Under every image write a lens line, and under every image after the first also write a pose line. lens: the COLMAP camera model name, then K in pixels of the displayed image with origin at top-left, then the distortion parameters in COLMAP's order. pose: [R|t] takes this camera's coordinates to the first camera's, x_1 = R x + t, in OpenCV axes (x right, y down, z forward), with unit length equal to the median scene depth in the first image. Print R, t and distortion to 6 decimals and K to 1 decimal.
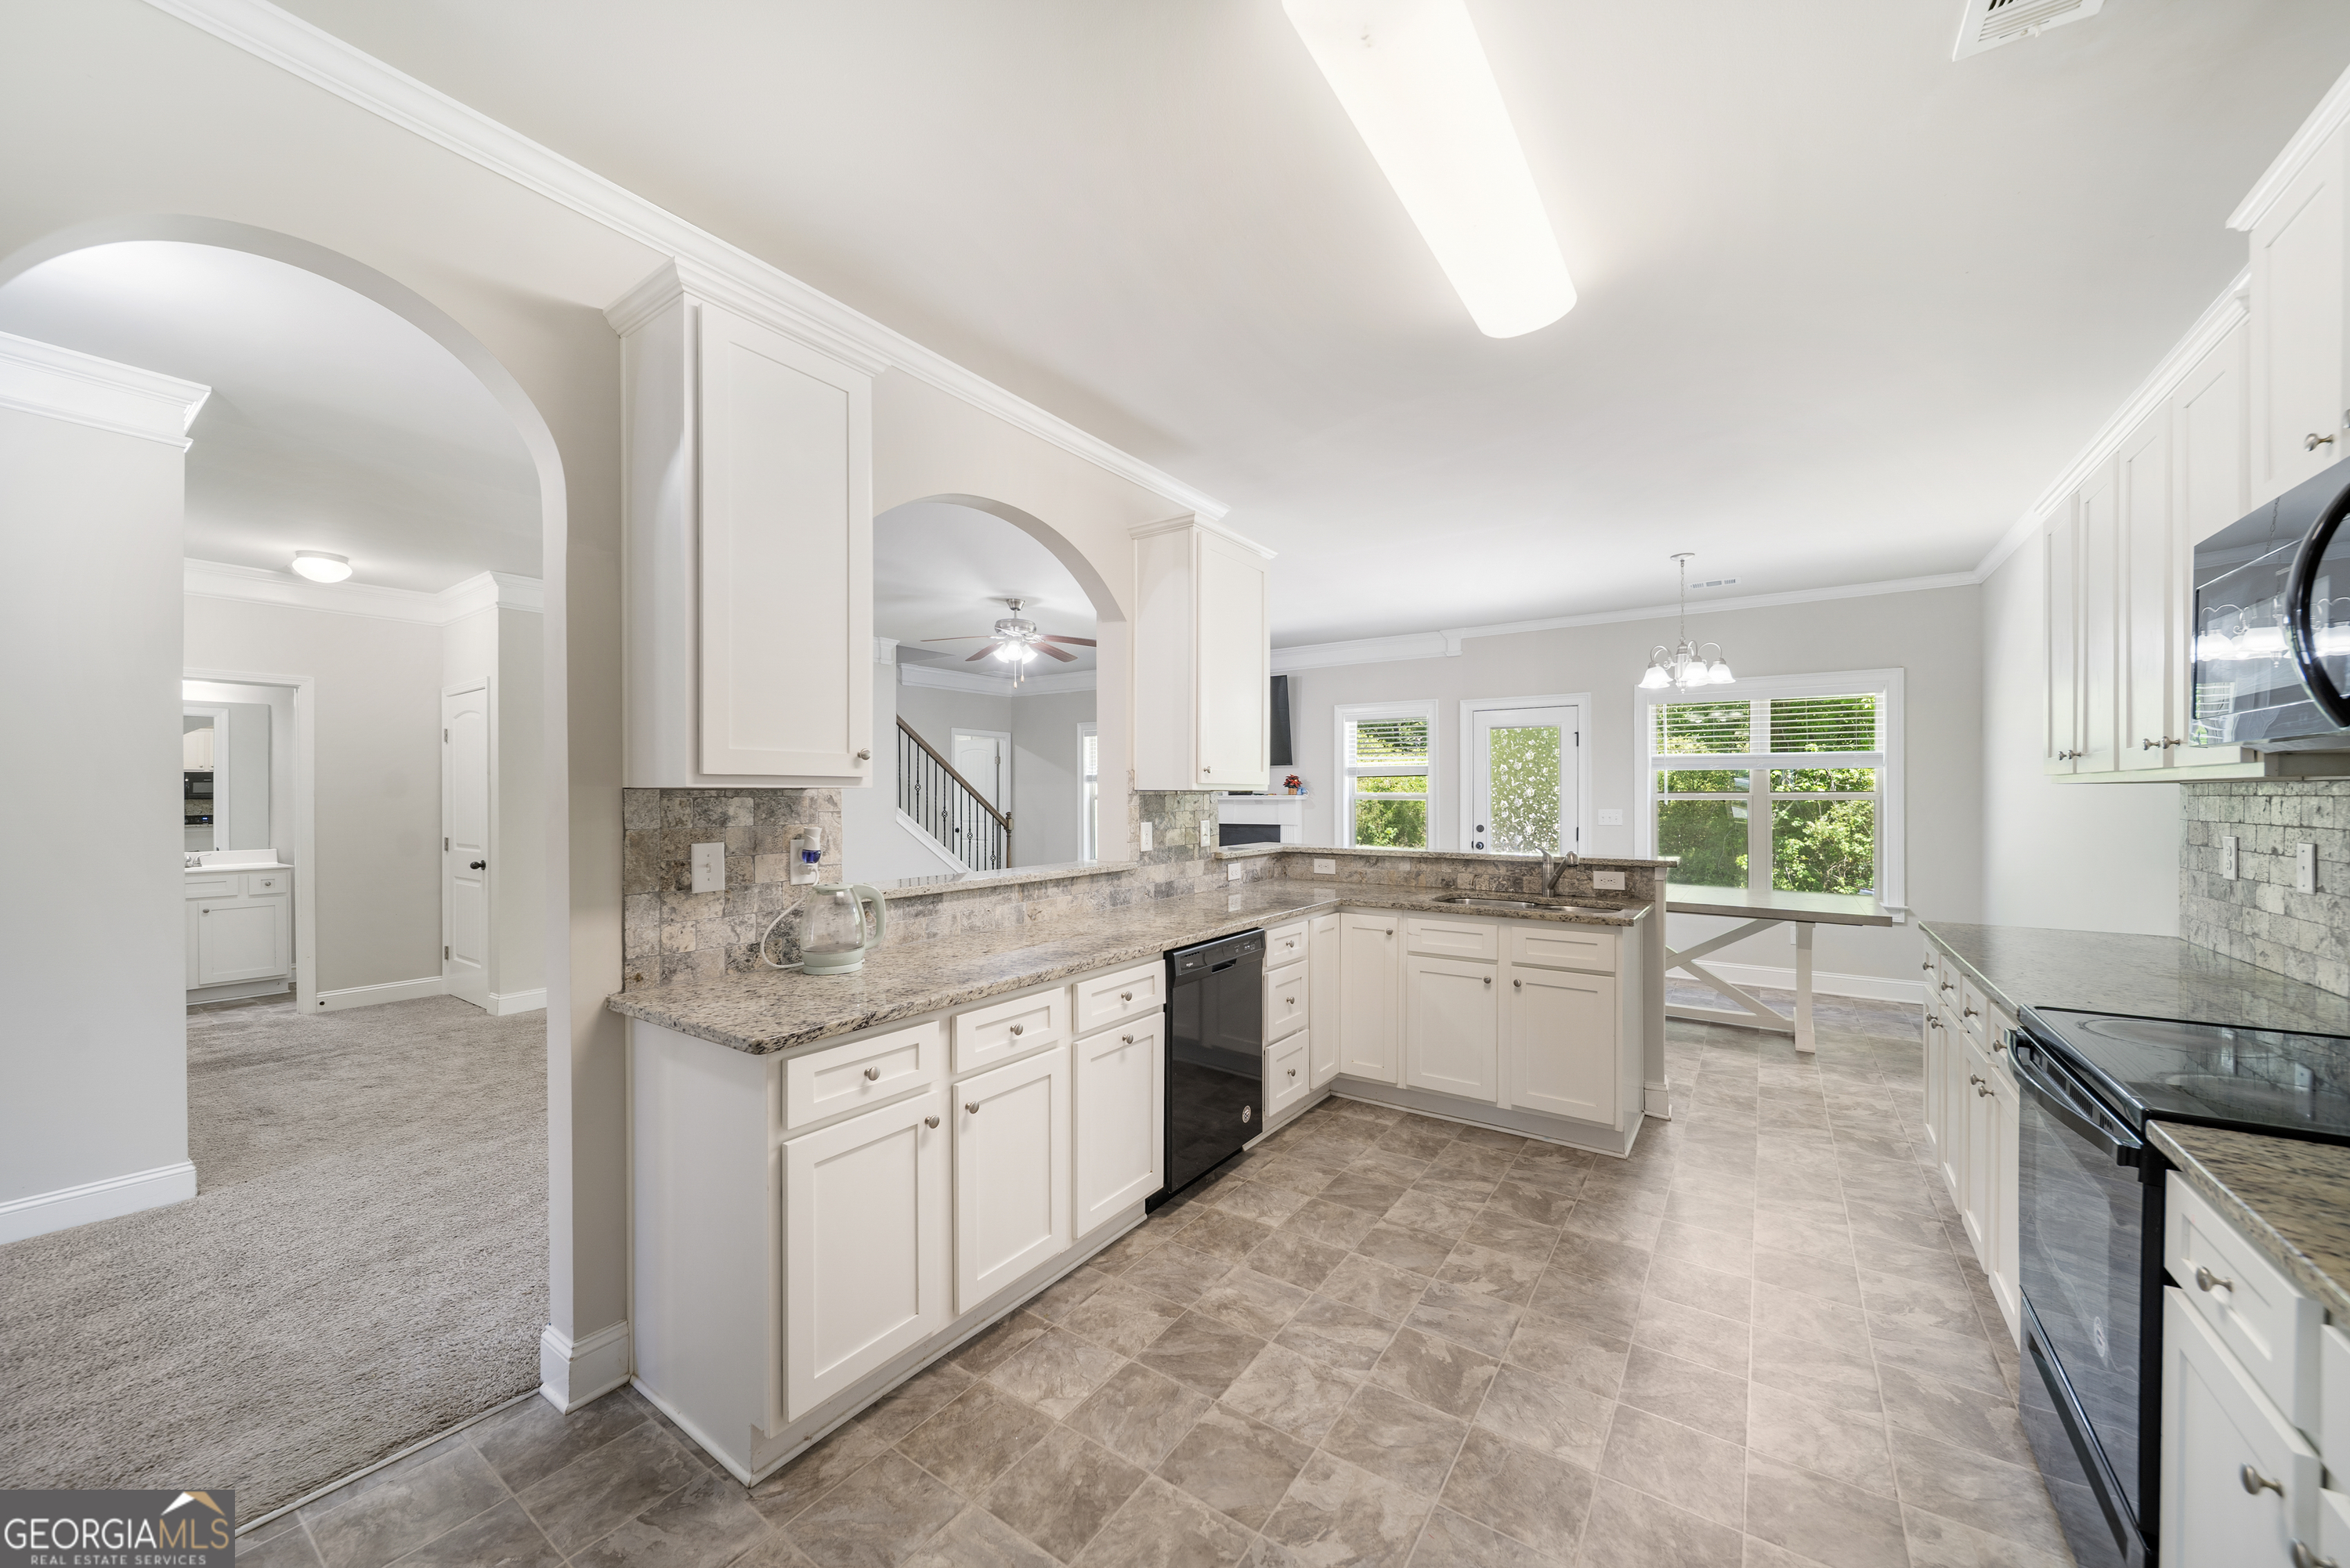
lens RADIAL K [[845.9, 0, 1186.9], [0, 845.9, 795.6], [0, 0, 1]] dist [0.000353, -0.002055]
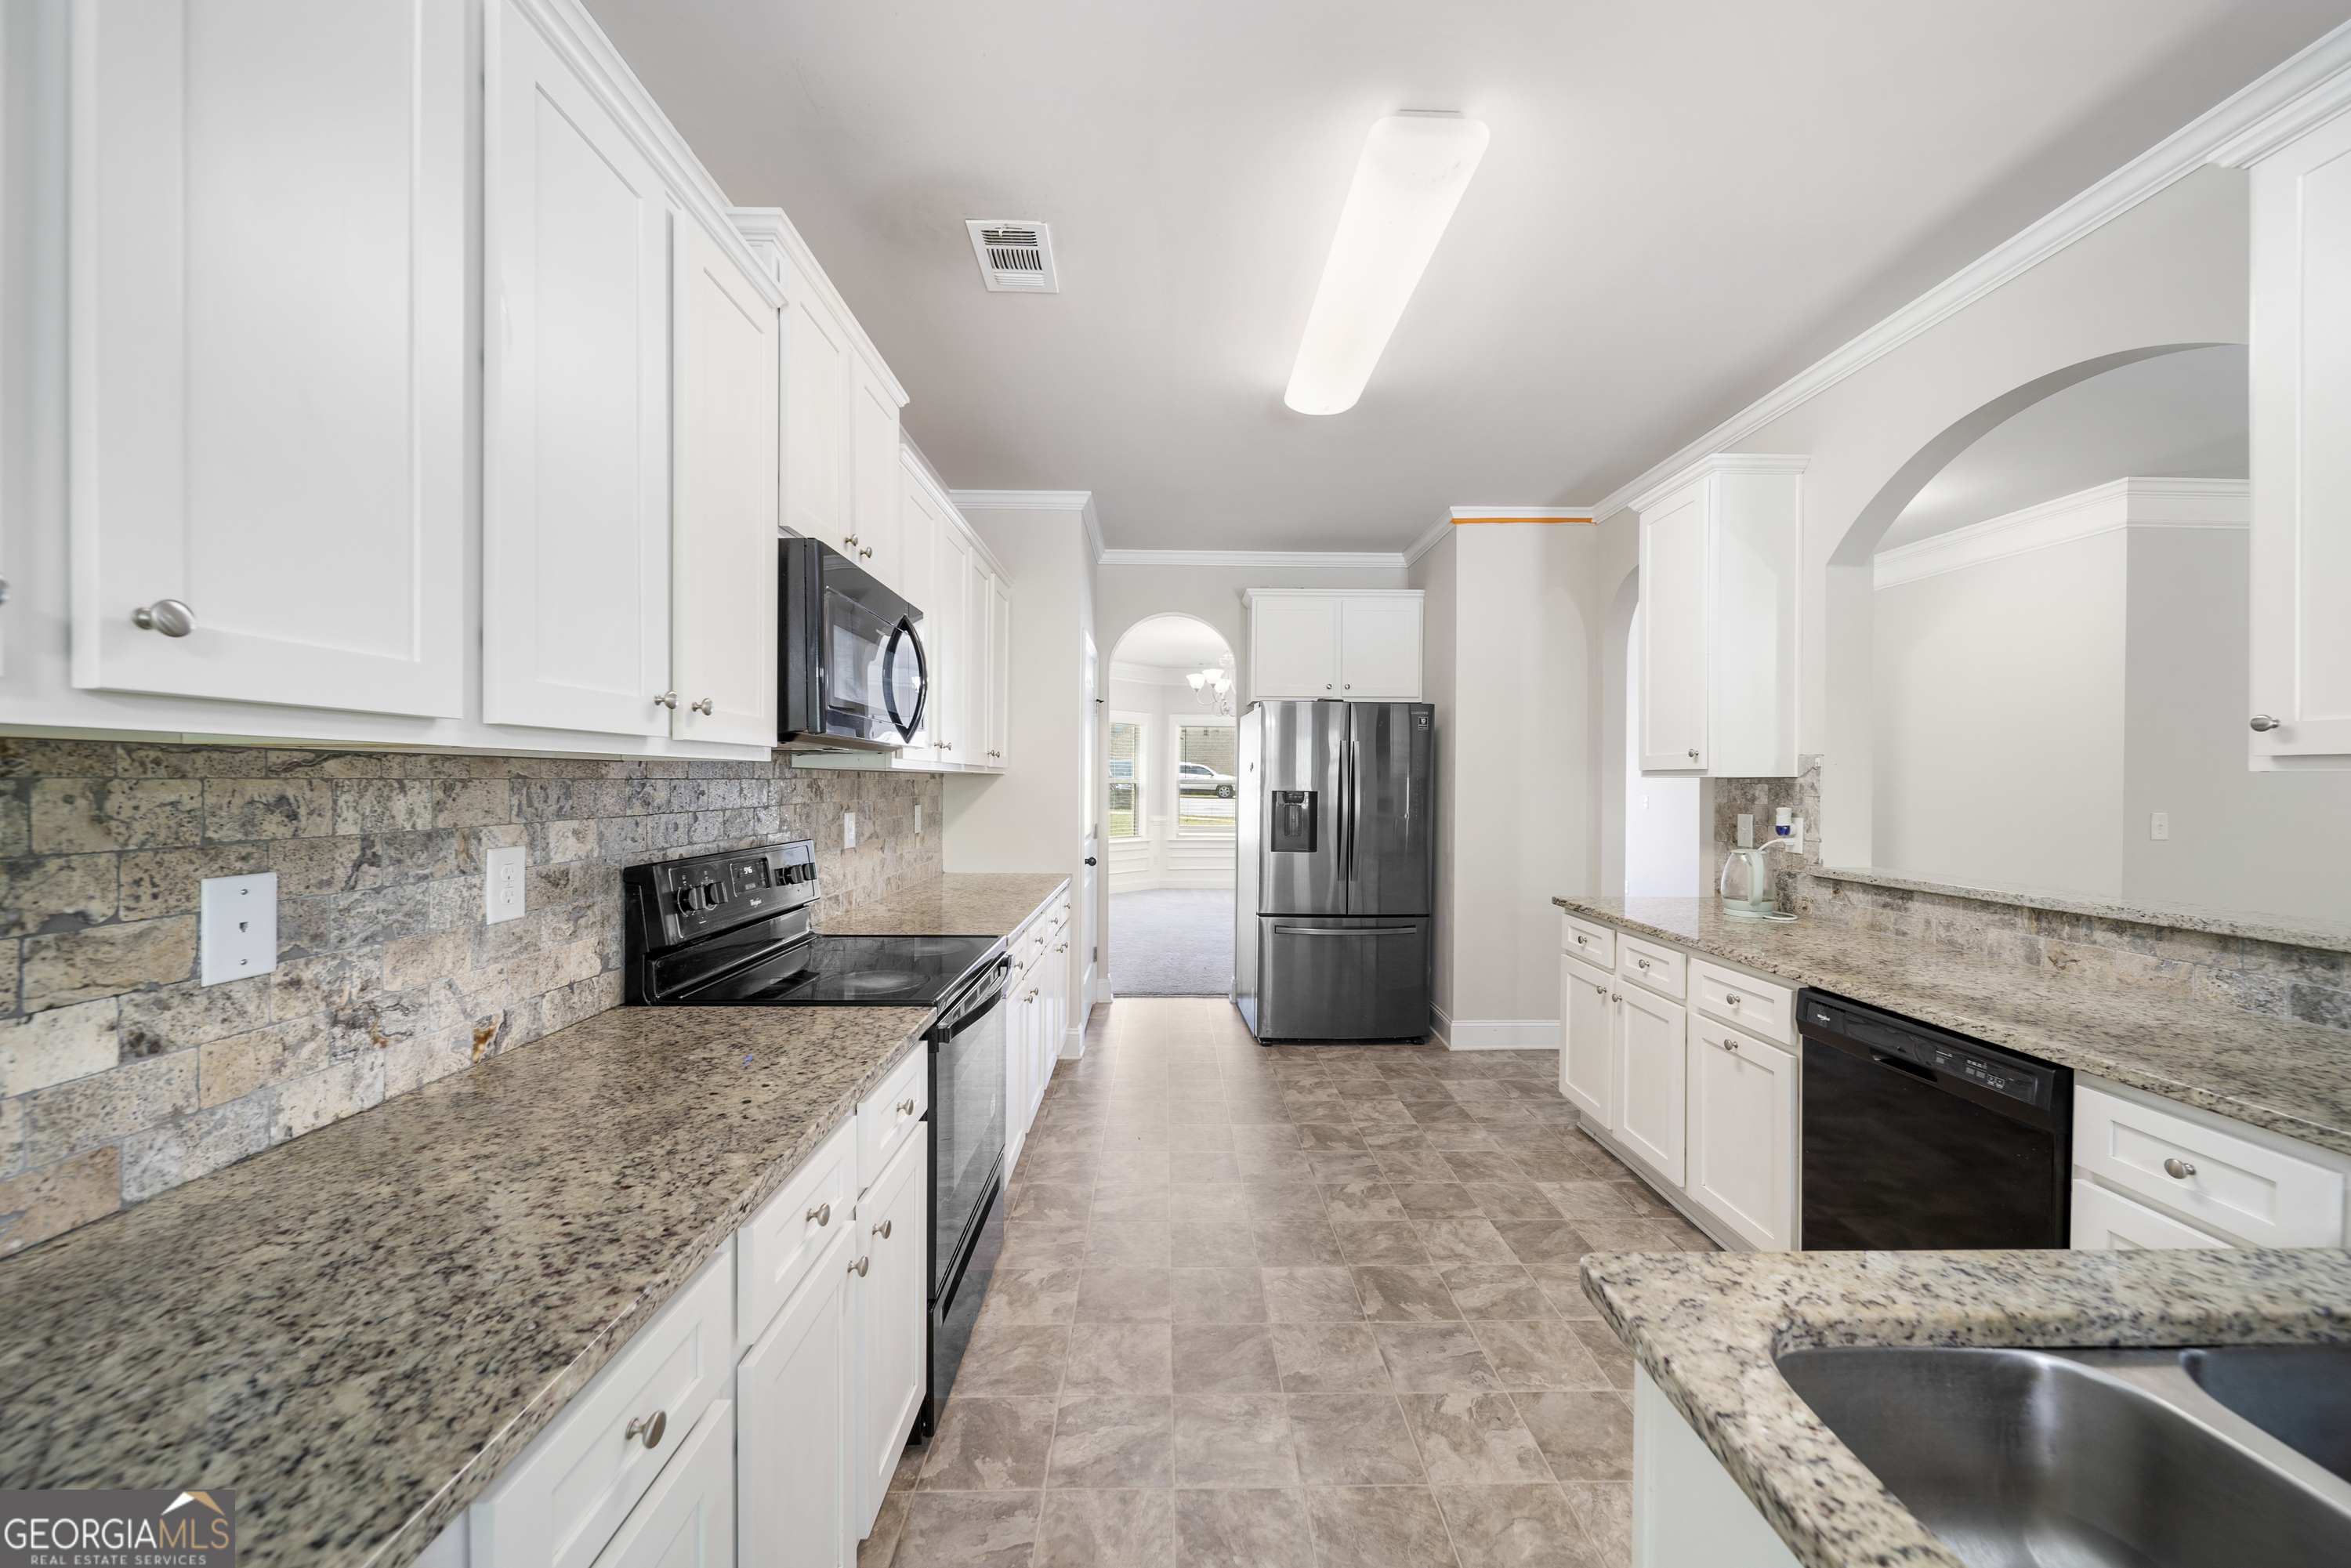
lens RADIAL K [[846.2, 0, 1167.7], [0, 846.2, 769.6], [0, 0, 1]] dist [0.000353, -0.002055]
pose [[-0.822969, -0.010198, -0.567994, 0.573763], [-0.003787, 0.999915, -0.012466, 0.000064], [0.568073, -0.008109, -0.822938, 0.840703]]
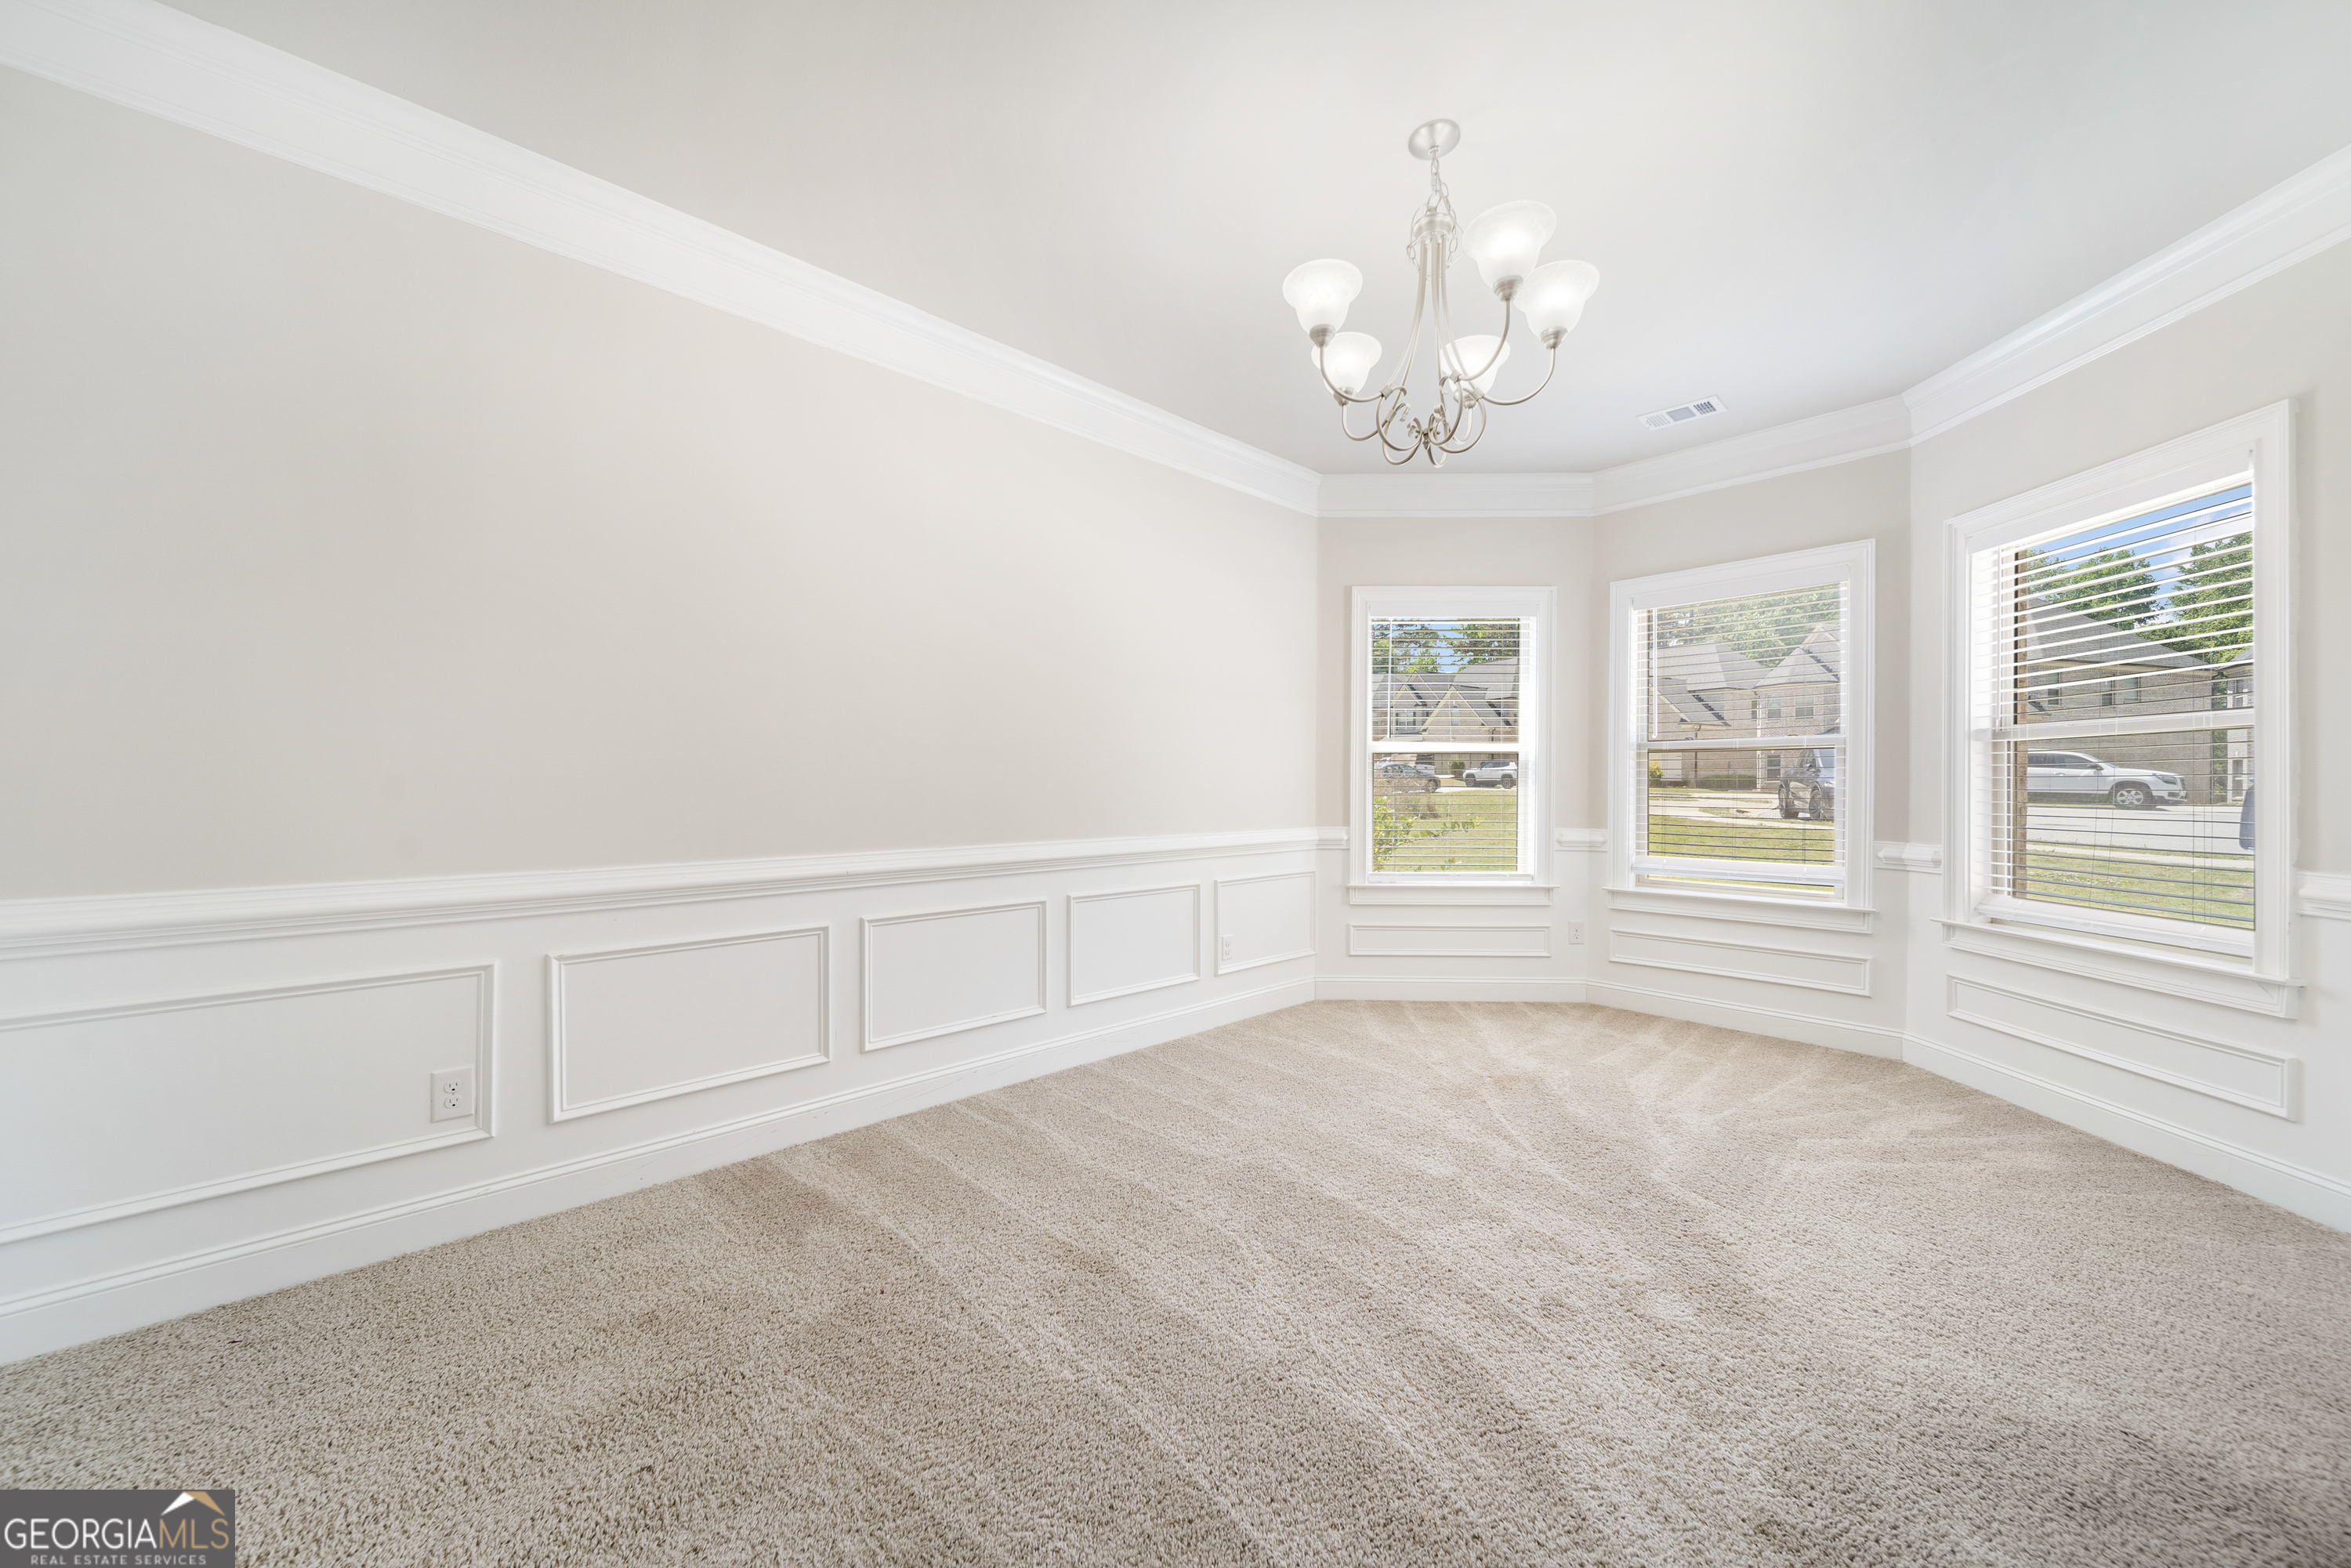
lens RADIAL K [[846.2, 0, 1172.7], [0, 846.2, 788.6], [0, 0, 1]] dist [0.000353, -0.002055]
pose [[-0.978393, -0.002089, 0.206742, -0.580498], [-0.000919, 0.999983, 0.005752, 0.052844], [-0.206751, 0.005437, -0.978379, -0.149920]]
